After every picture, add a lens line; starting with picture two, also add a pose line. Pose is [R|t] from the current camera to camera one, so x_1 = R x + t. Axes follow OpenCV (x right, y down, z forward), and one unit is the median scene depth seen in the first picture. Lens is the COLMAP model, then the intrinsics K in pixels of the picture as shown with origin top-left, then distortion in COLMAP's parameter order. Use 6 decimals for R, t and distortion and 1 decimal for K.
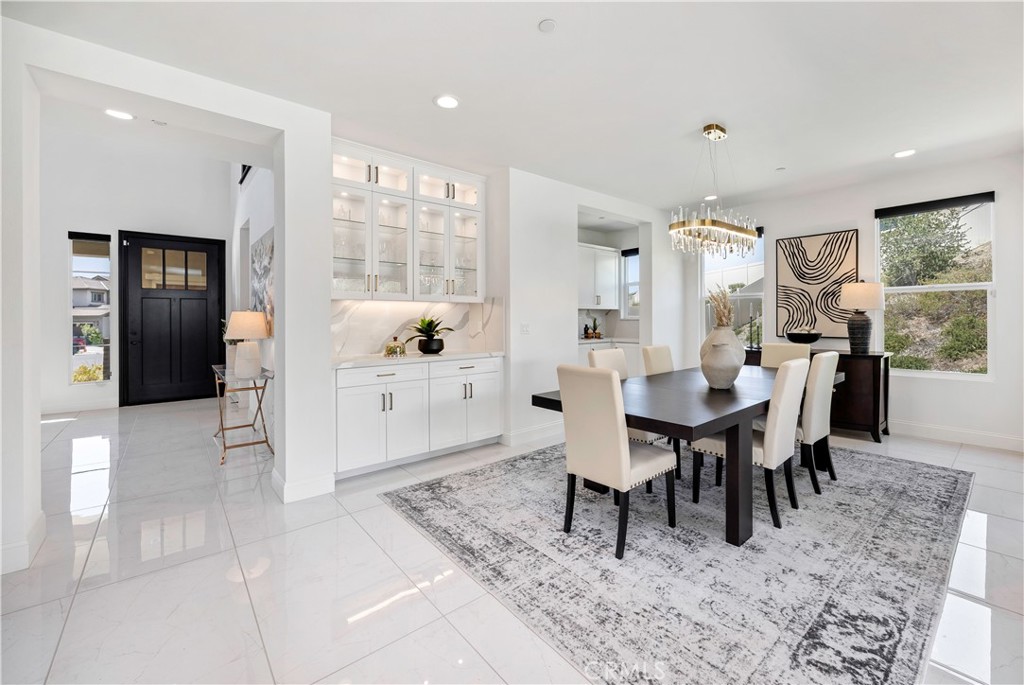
lens RADIAL K [[407.6, 0, 510.0], [0, 407.6, 322.4], [0, 0, 1]] dist [-0.008280, 0.000448]
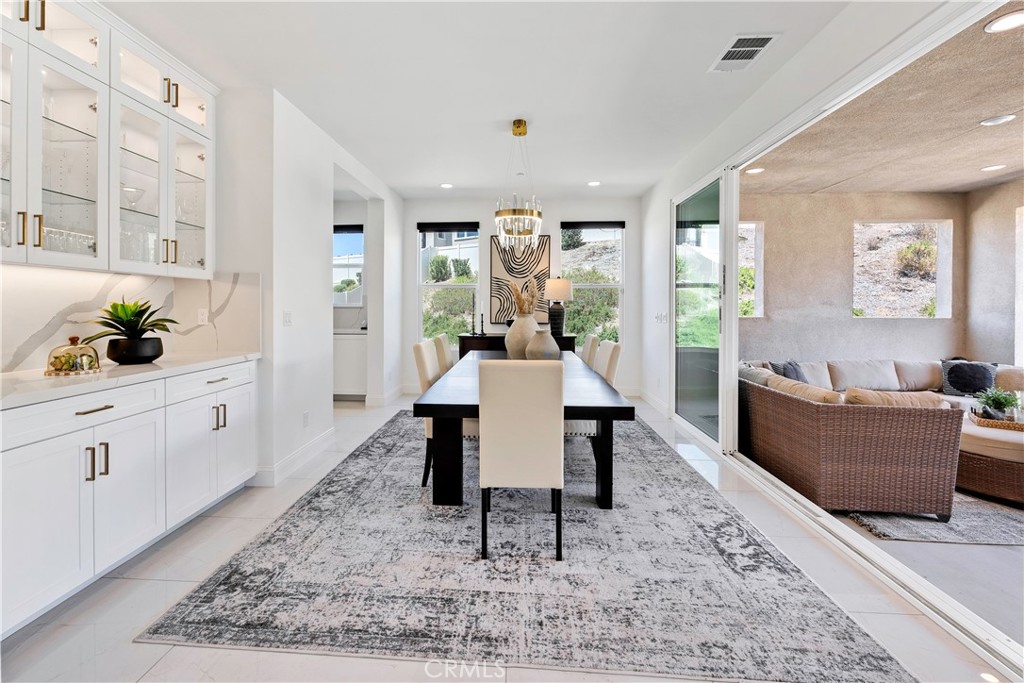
lens RADIAL K [[453.4, 0, 472.8], [0, 453.4, 311.6], [0, 0, 1]] dist [-0.007199, 0.000817]
pose [[0.697032, -0.000589, 0.717040, -0.431153], [-0.001569, 0.999996, 0.002348, 0.000622], [-0.717038, -0.002762, 0.697028, 0.284204]]
